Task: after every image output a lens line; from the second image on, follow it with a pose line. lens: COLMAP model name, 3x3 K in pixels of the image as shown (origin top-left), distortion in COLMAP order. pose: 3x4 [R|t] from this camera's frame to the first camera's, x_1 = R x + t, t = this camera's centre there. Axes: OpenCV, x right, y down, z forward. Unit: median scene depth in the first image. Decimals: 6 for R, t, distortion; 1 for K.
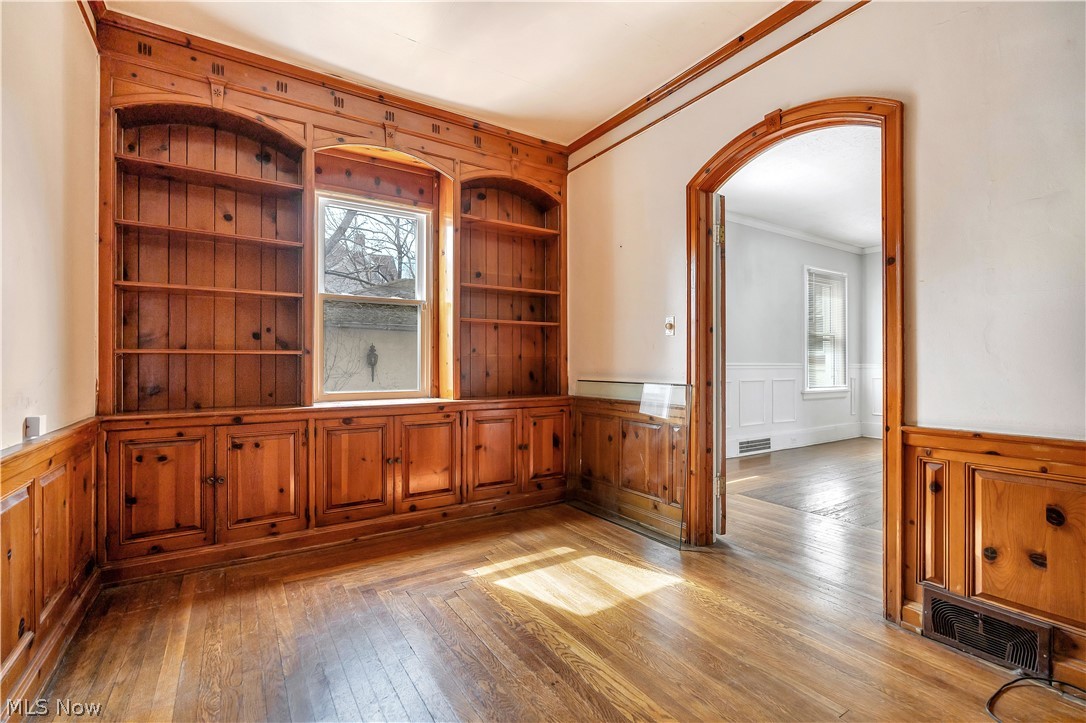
lens RADIAL K [[495.4, 0, 543.1], [0, 495.4, 358.7], [0, 0, 1]] dist [-0.007562, 0.002221]
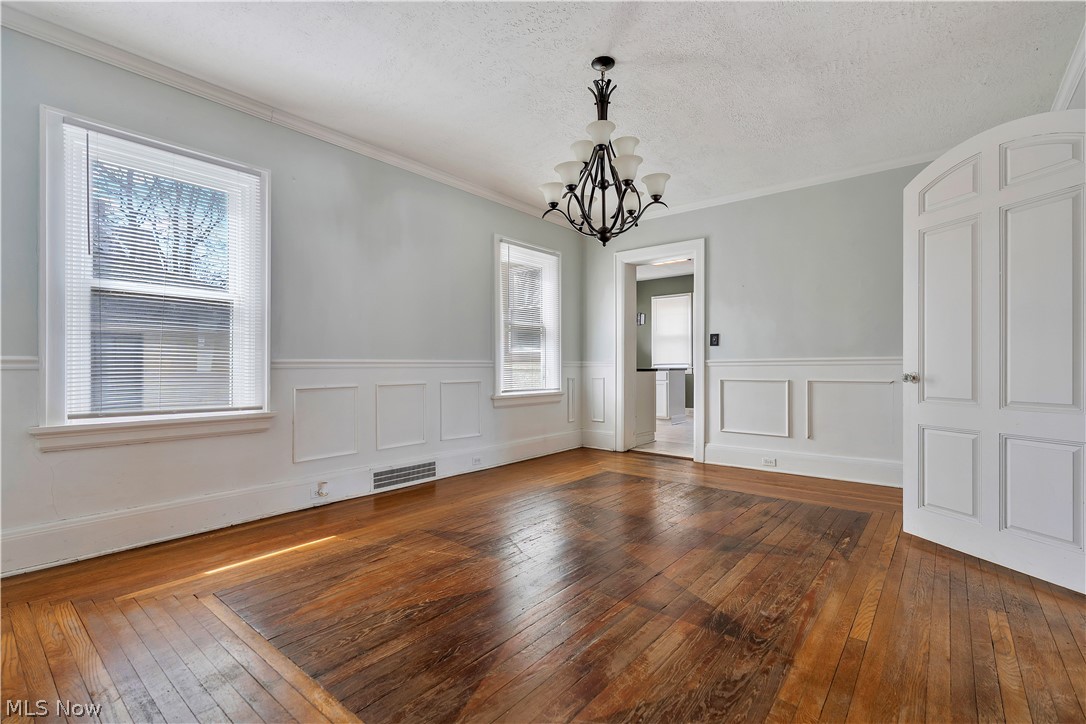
lens RADIAL K [[495.4, 0, 537.2], [0, 495.4, 369.0], [0, 0, 1]] dist [-0.007562, 0.002221]
pose [[0.953987, -0.010009, 0.299682, 0.382446], [0.005925, 0.999877, 0.014534, 0.012674], [-0.299790, -0.012089, 0.953929, 0.250771]]
